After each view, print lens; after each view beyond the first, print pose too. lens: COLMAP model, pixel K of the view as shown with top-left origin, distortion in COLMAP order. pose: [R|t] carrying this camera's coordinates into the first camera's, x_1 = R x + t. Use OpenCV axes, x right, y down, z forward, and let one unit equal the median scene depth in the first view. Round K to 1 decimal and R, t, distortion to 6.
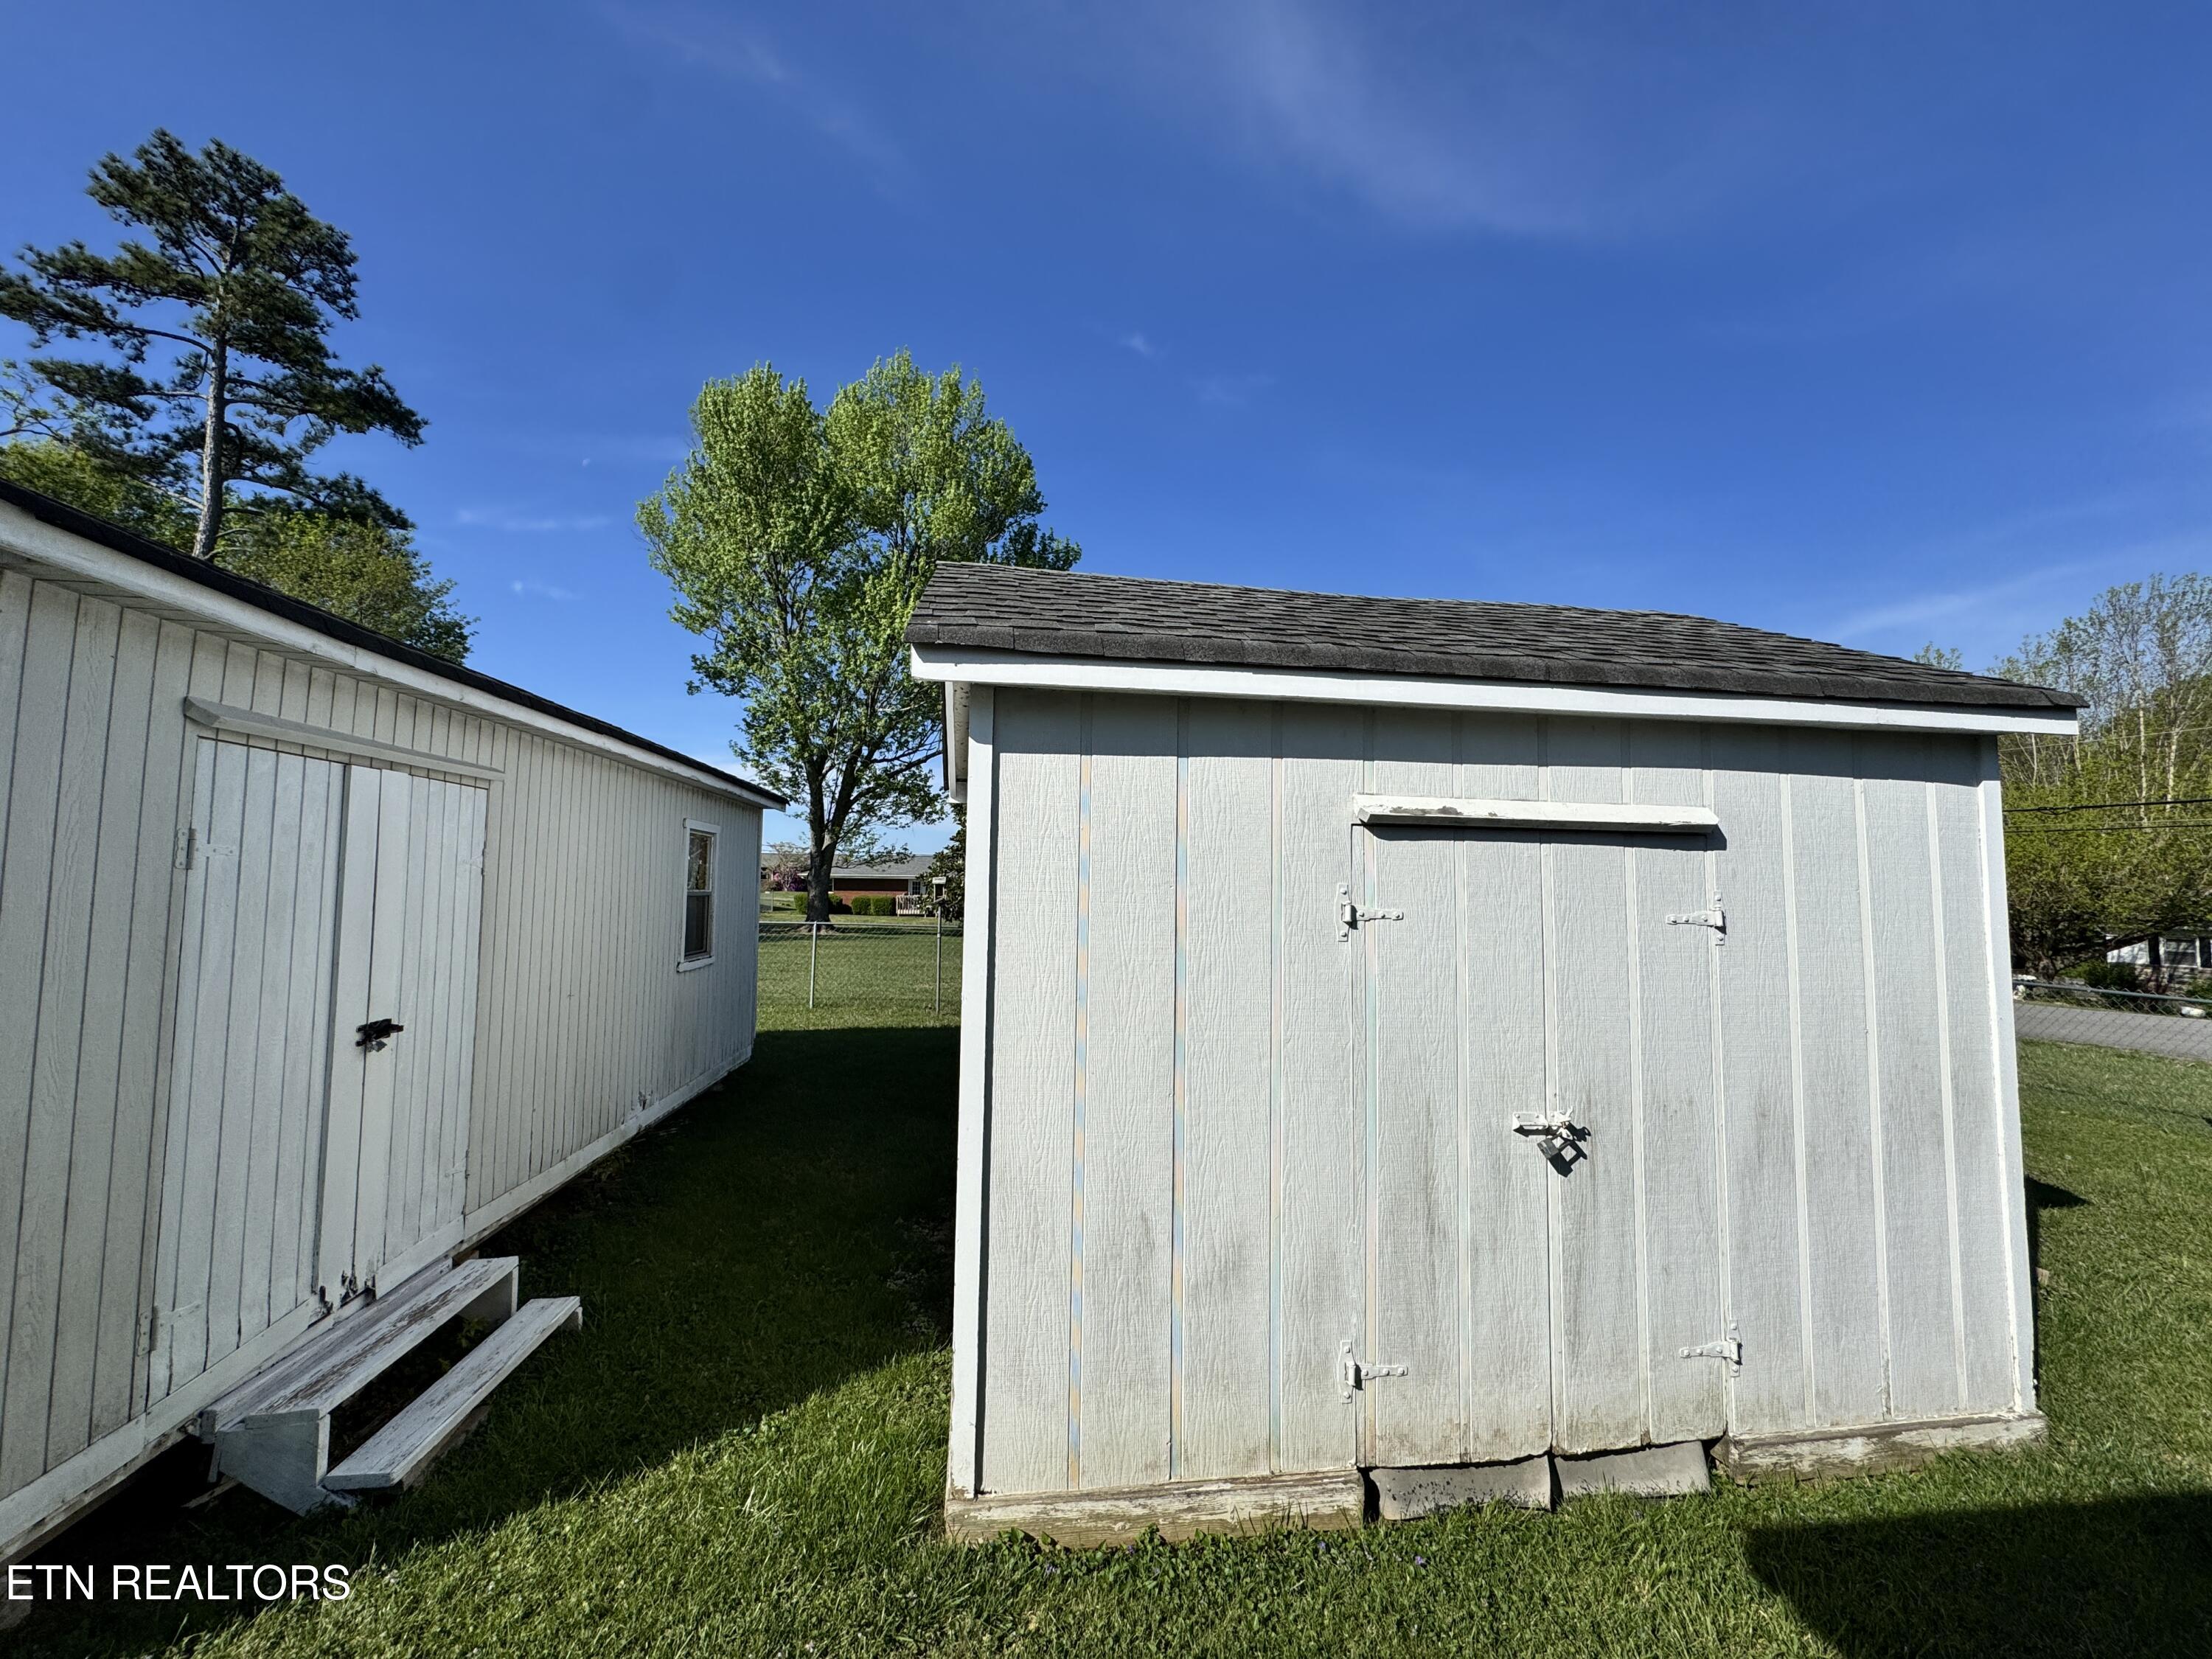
lens RADIAL K [[880.6, 0, 1102.5], [0, 880.6, 827.9], [0, 0, 1]] dist [-0.002054, -0.000189]
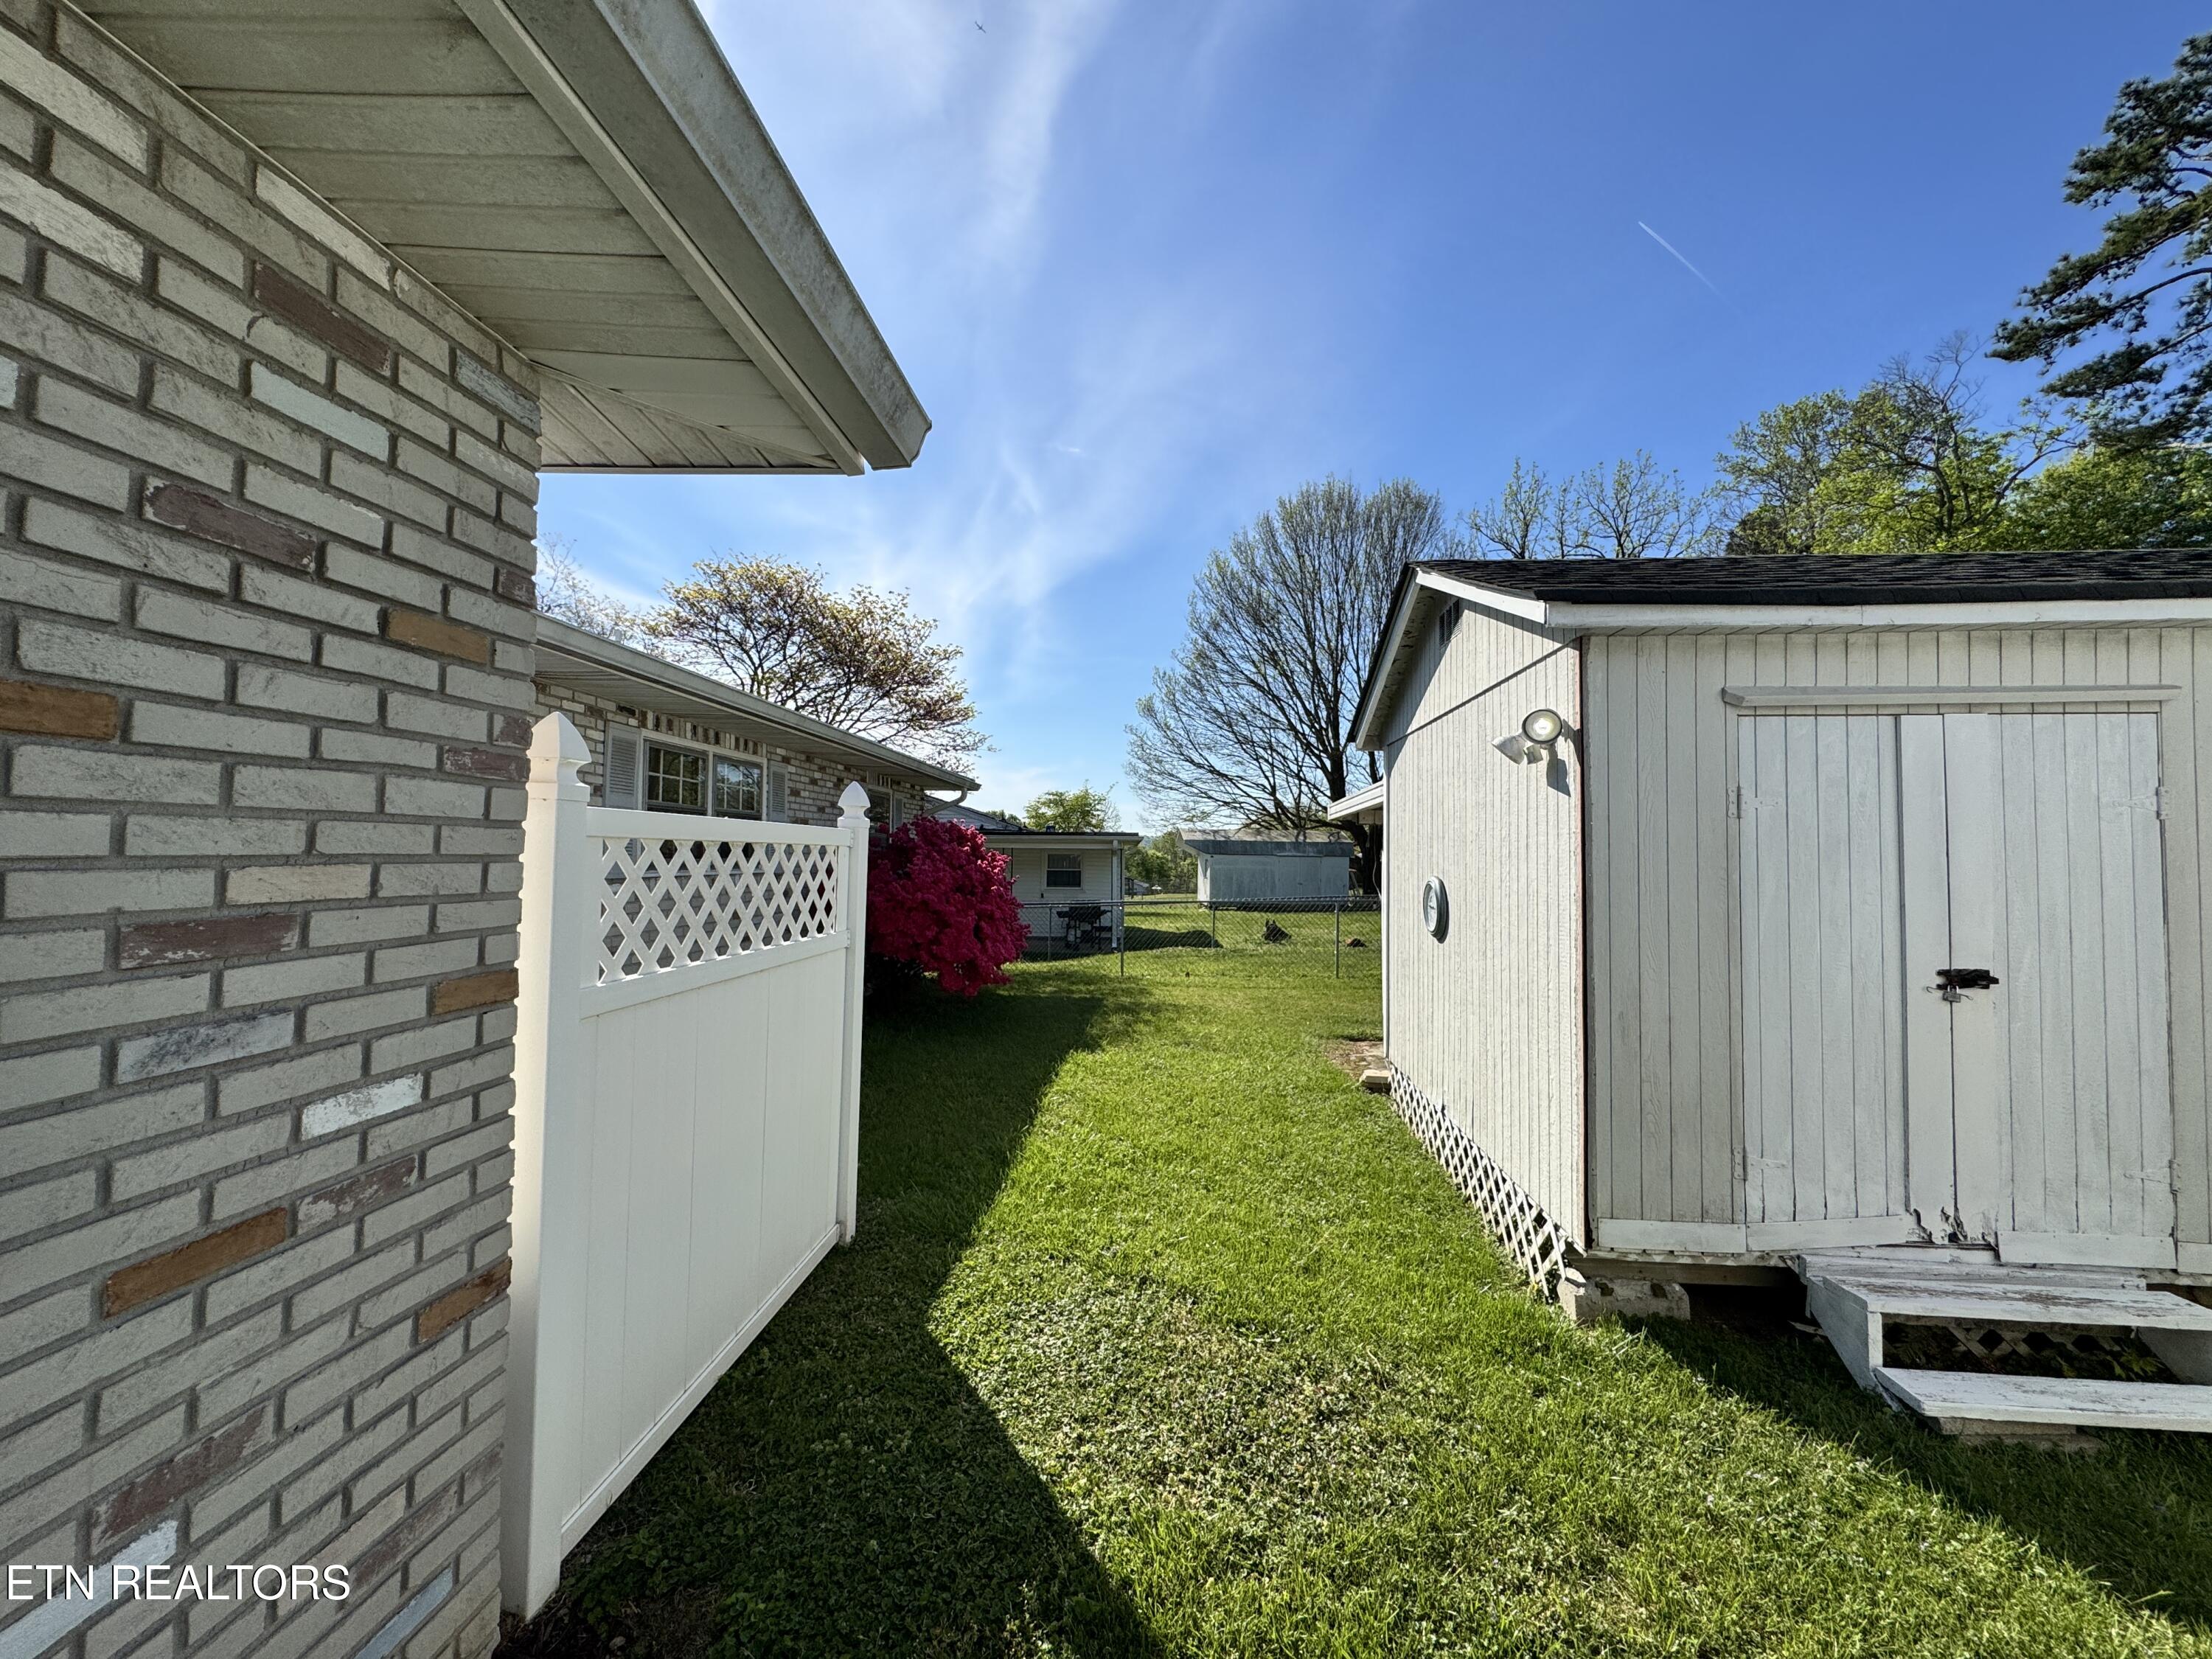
lens RADIAL K [[880.6, 0, 1102.5], [0, 880.6, 827.9], [0, 0, 1]] dist [-0.002054, -0.000189]
pose [[-0.198929, -0.045638, -0.978951, 0.051889], [0.053896, 0.996894, -0.057426, 0.010507], [0.978531, -0.064185, -0.195851, 0.040637]]
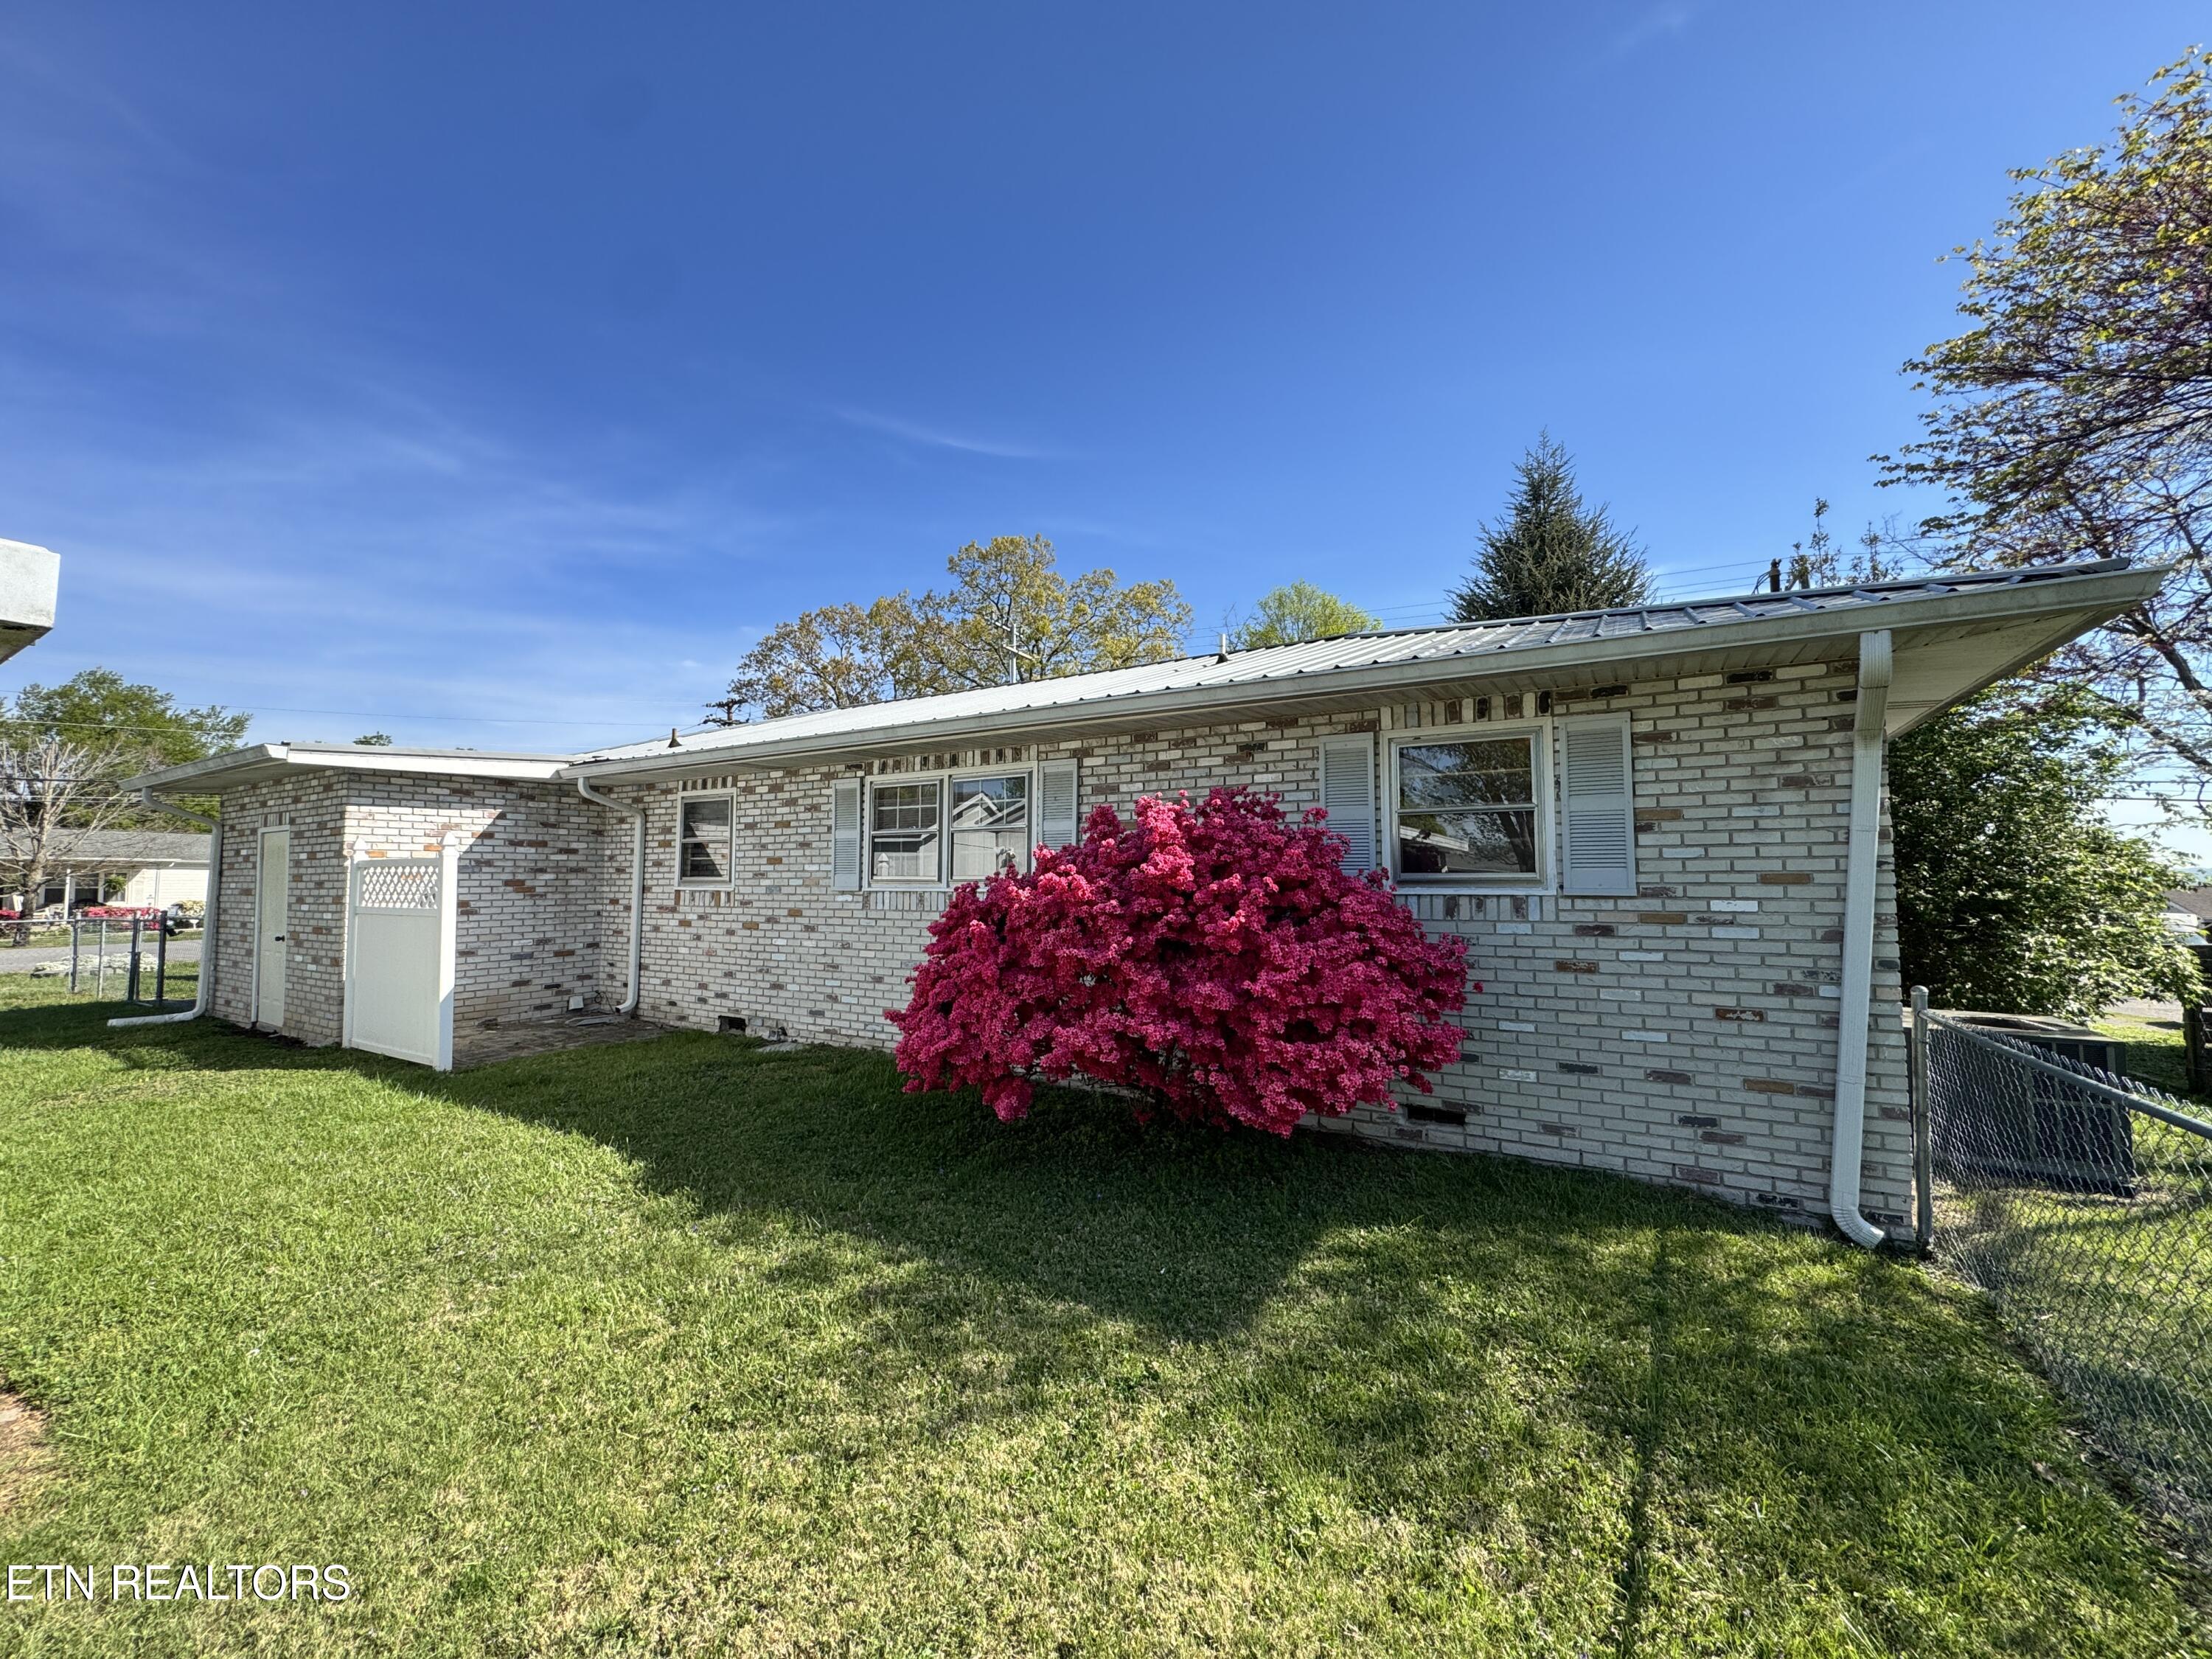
lens RADIAL K [[876.0, 0, 1109.0], [0, 876.0, 829.4], [0, 0, 1]] dist [-0.001183, -0.000076]
pose [[-0.788337, 0.027074, 0.614648, -0.575742], [-0.049761, 0.992952, -0.107561, 0.011025], [-0.613228, -0.115380, -0.781434, 0.067741]]
